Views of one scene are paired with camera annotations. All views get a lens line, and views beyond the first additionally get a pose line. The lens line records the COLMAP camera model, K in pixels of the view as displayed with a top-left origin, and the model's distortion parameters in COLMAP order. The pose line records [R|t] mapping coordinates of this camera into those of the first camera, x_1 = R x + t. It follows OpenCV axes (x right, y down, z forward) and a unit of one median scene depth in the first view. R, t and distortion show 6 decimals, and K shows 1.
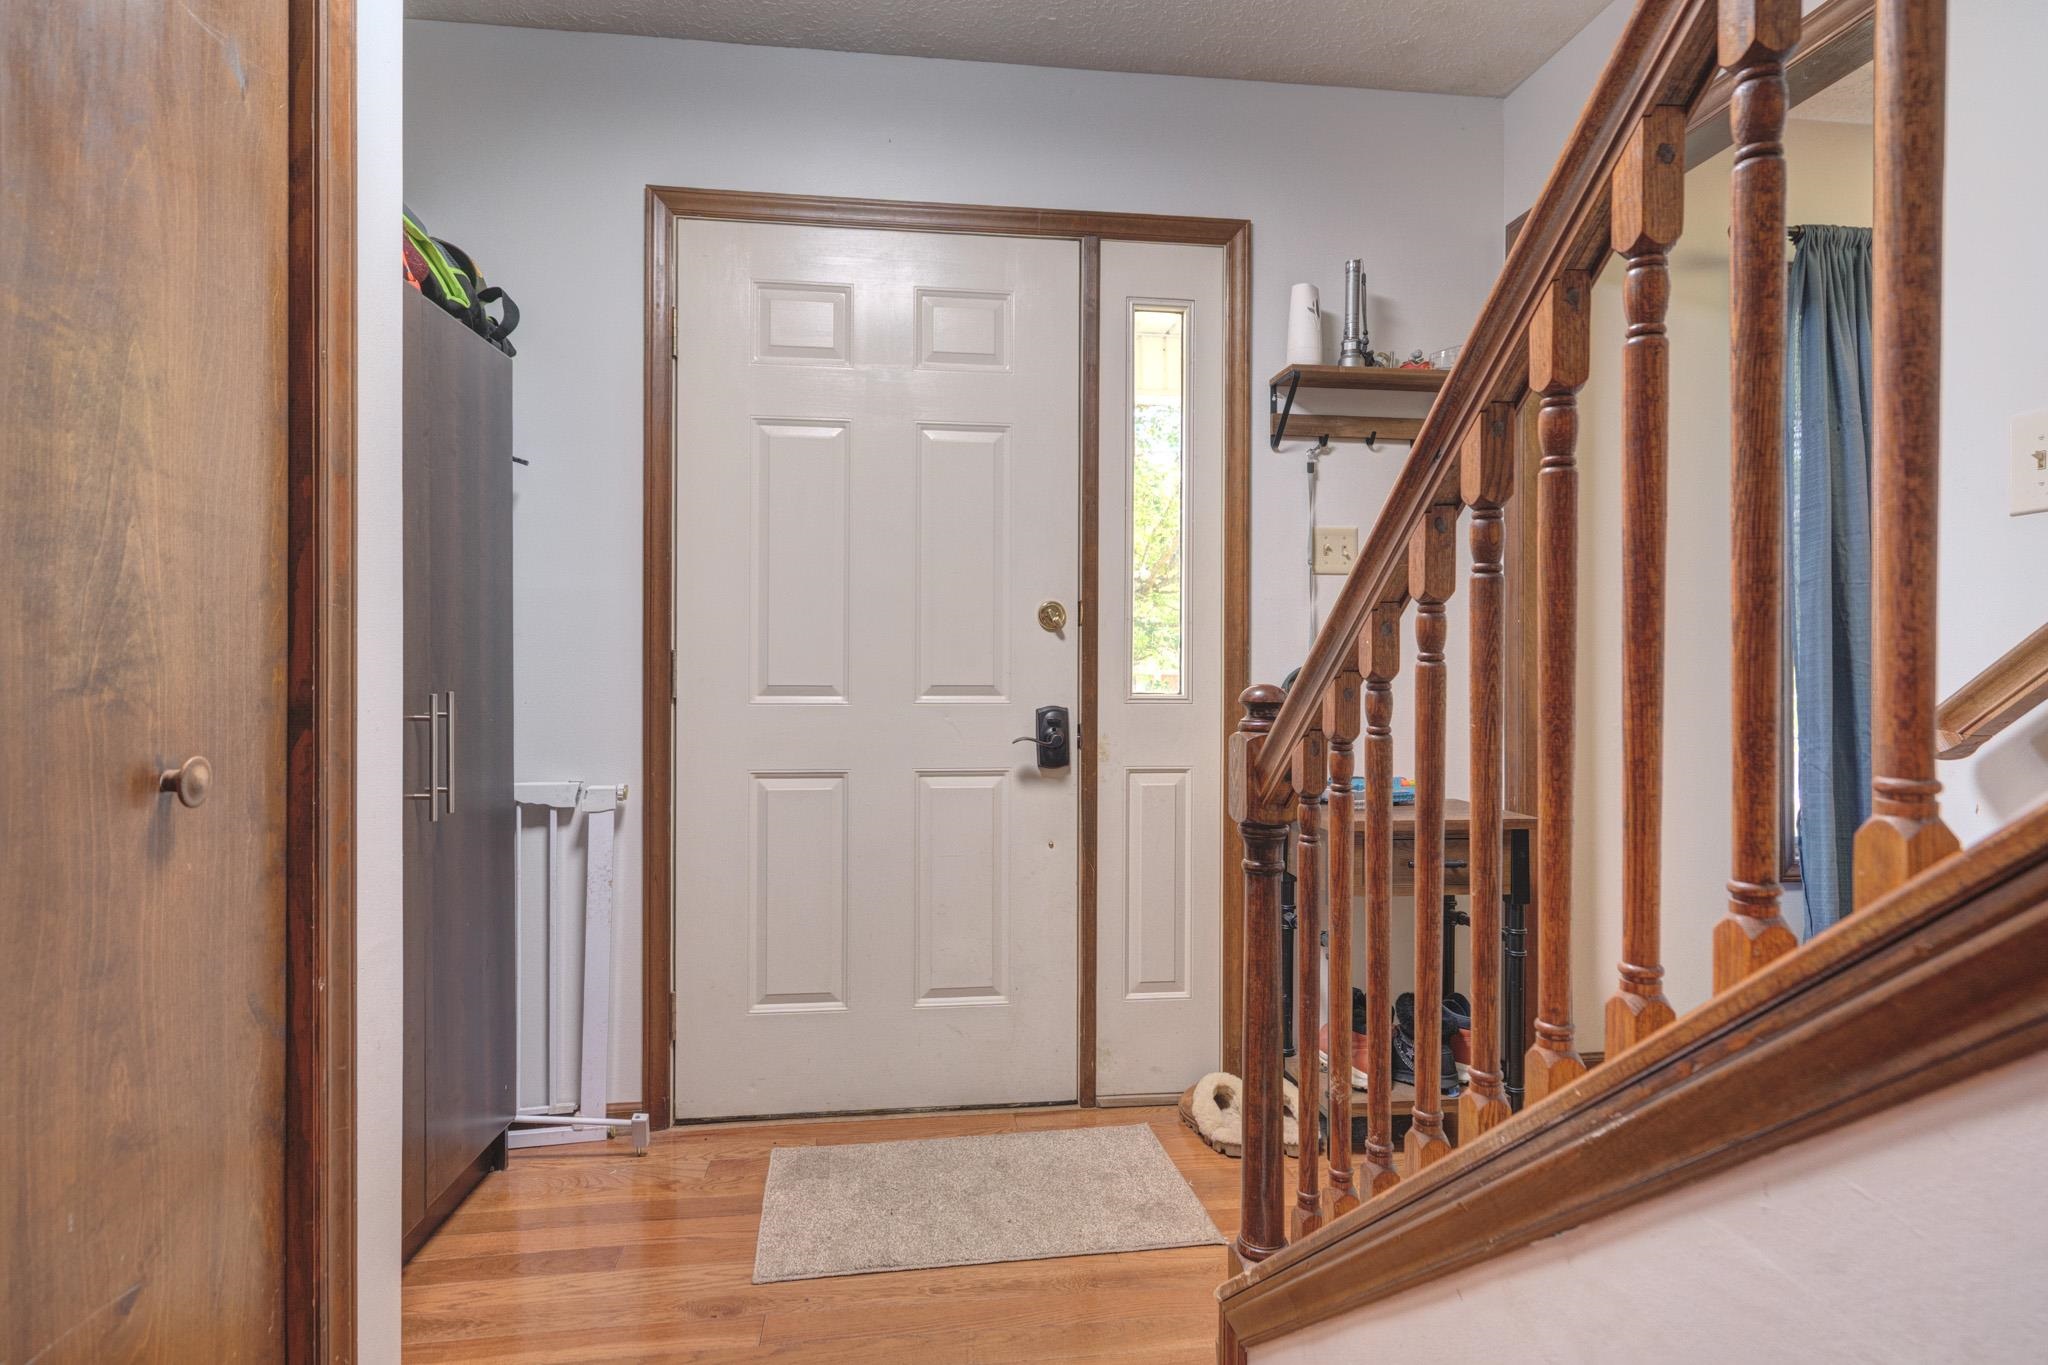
lens RADIAL K [[1134.8, 0, 1022.8], [0, 1134.8, 681.5], [0, 0, 1]] dist [0.007328, 0.002195]
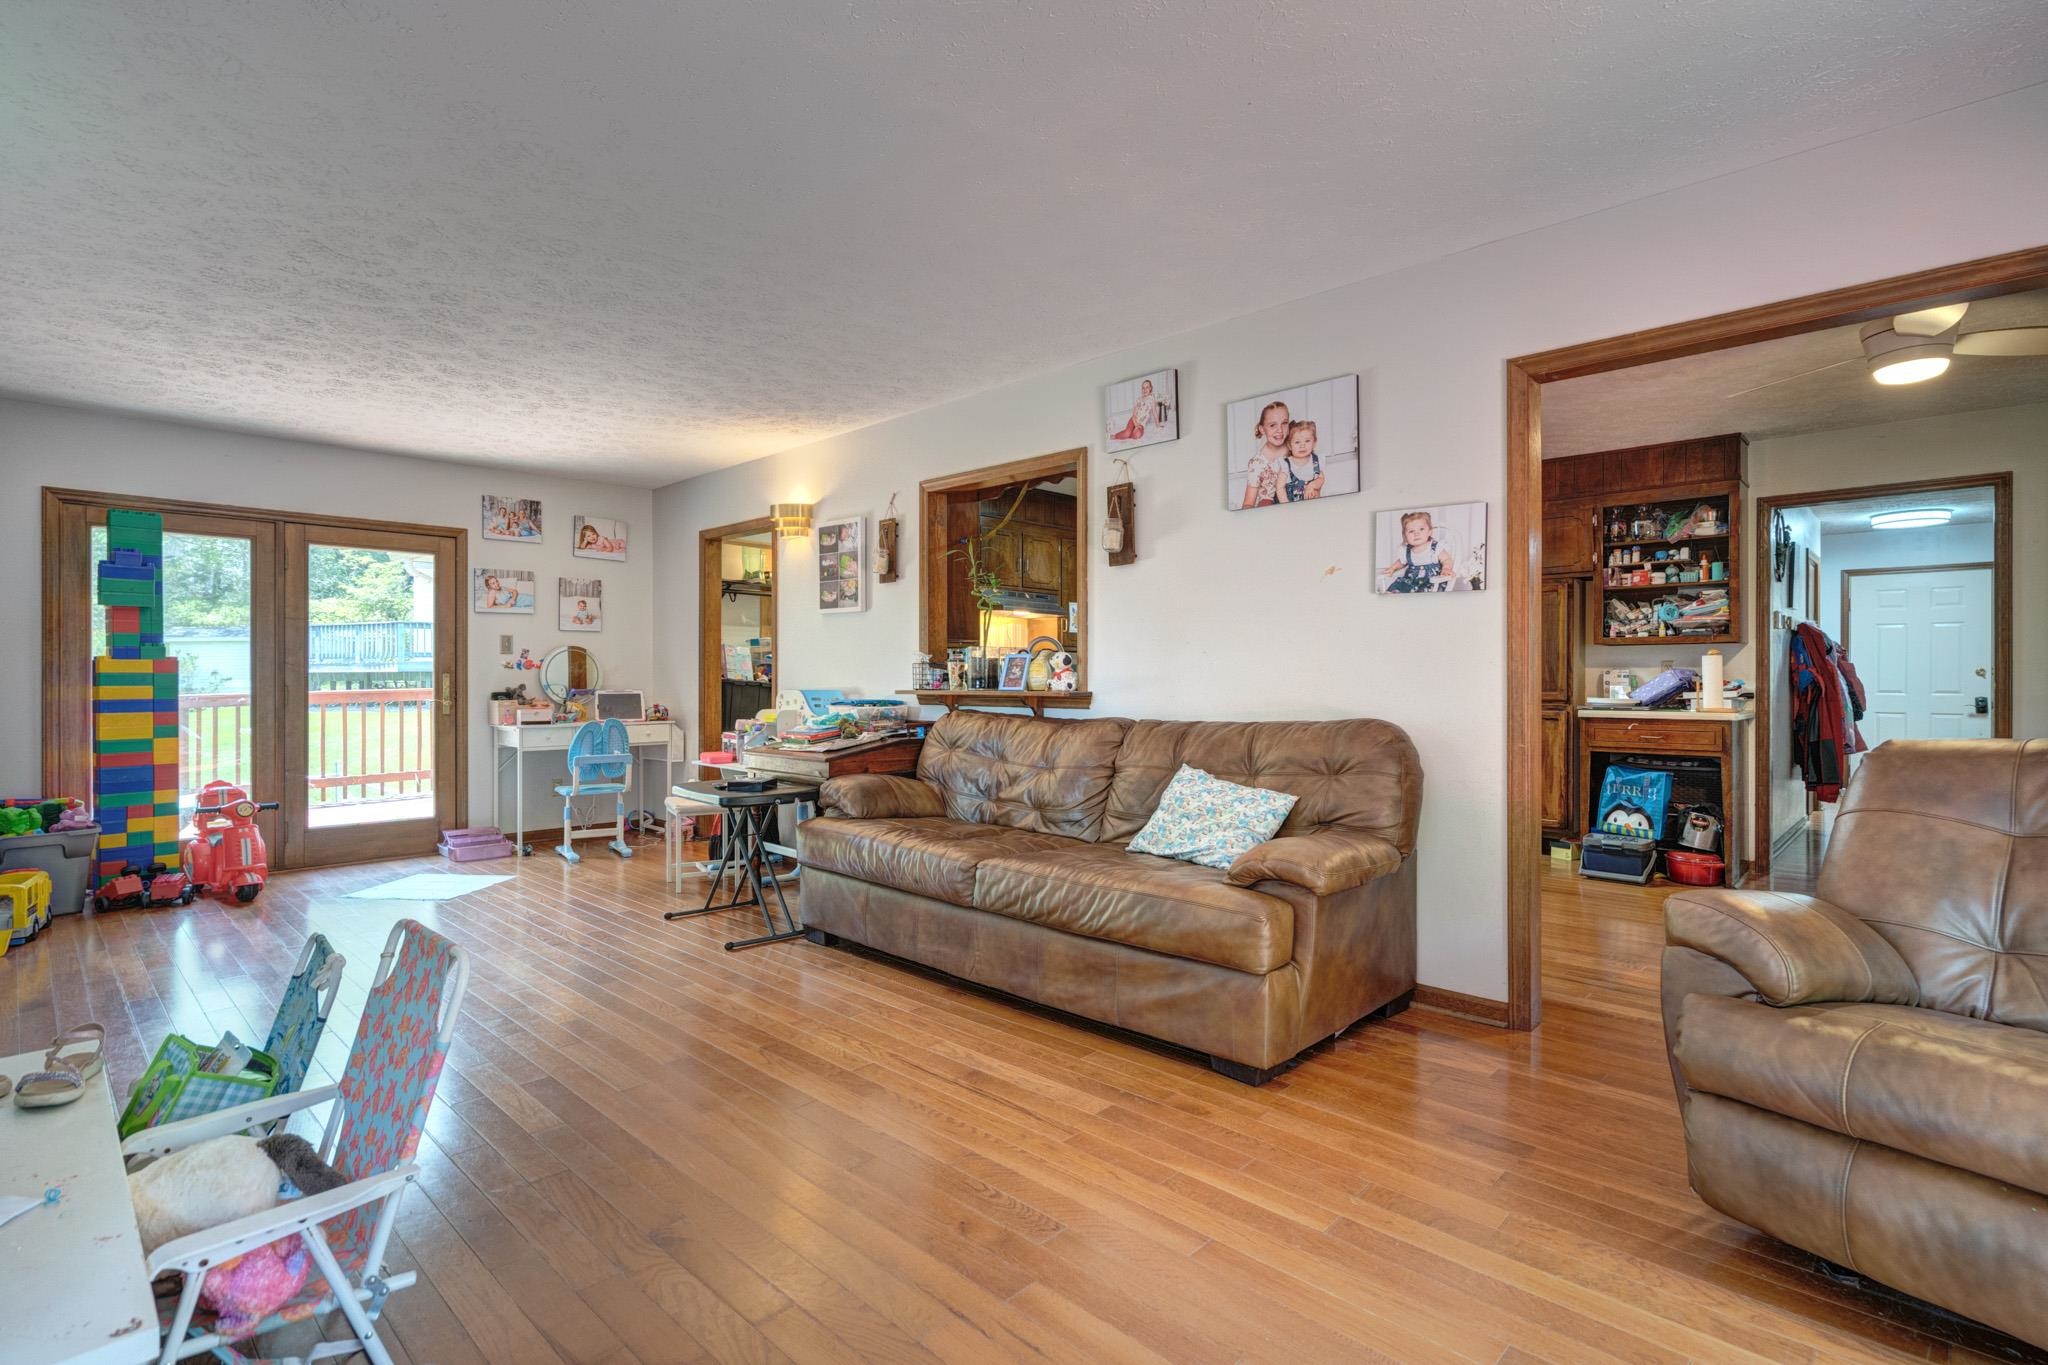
lens RADIAL K [[1019.5, 0, 971.4], [0, 1019.5, 679.1], [0, 0, 1]] dist [-0.000412, 0.003587]
pose [[0.618272, 0.001873, -0.785962, 0.609975], [-0.000256, 0.999998, 0.002182, -0.041183], [0.785965, -0.001148, 0.618271, -3.647821]]
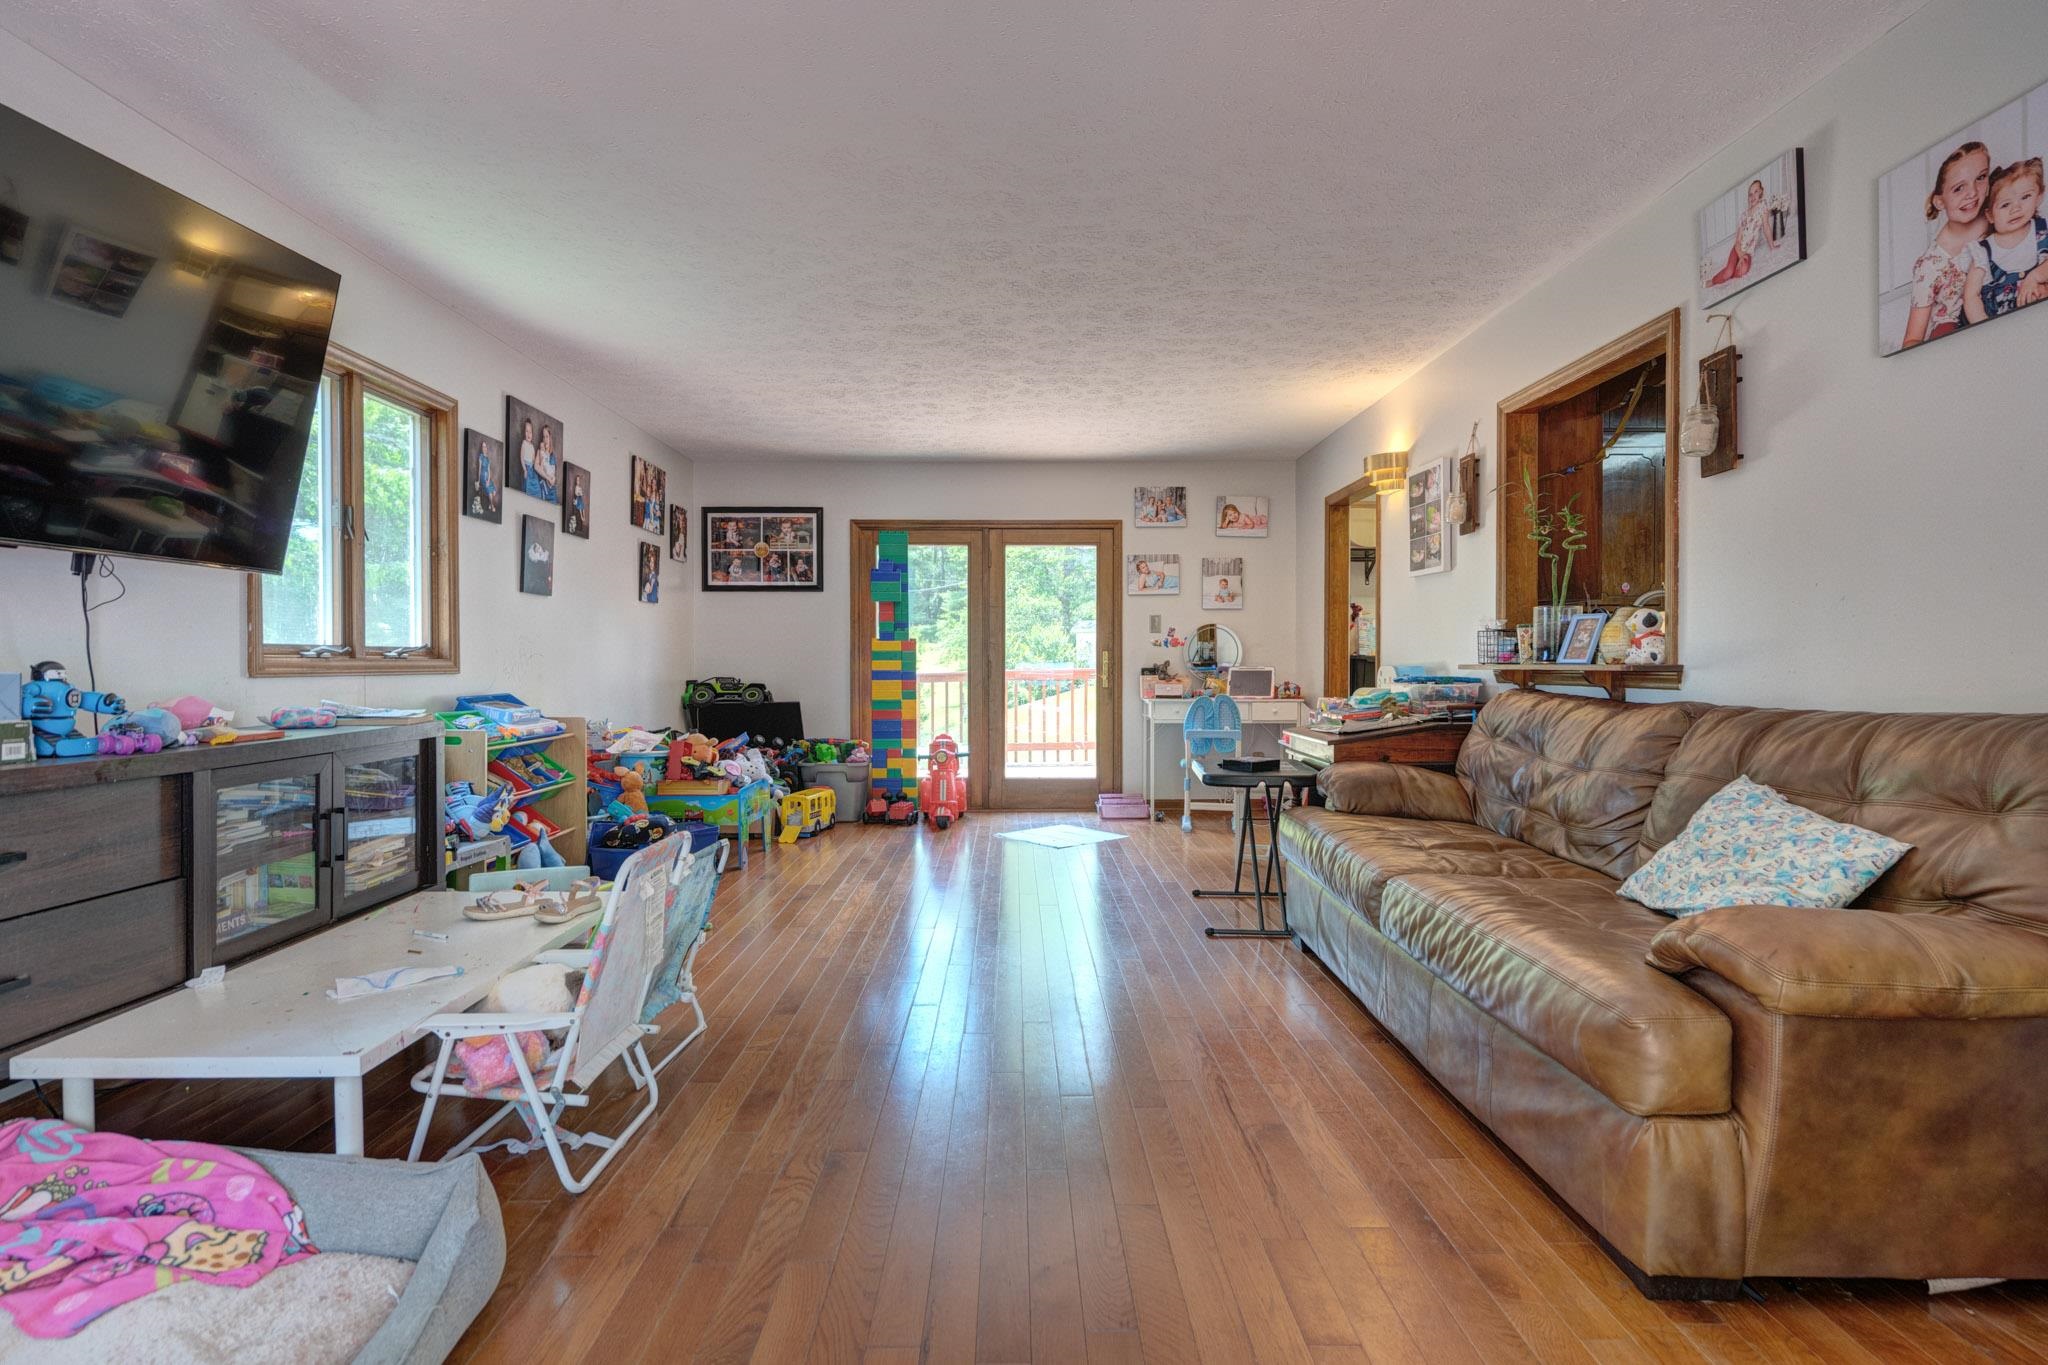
lens RADIAL K [[1019.5, 0, 1011.3], [0, 1019.5, 677.4], [0, 0, 1]] dist [-0.000412, 0.003587]
pose [[-0.137574, 0.013389, -0.990401, 0.756689], [-0.001283, 0.999905, 0.013696, 0.032927], [0.990491, 0.003155, -0.137543, -1.790328]]
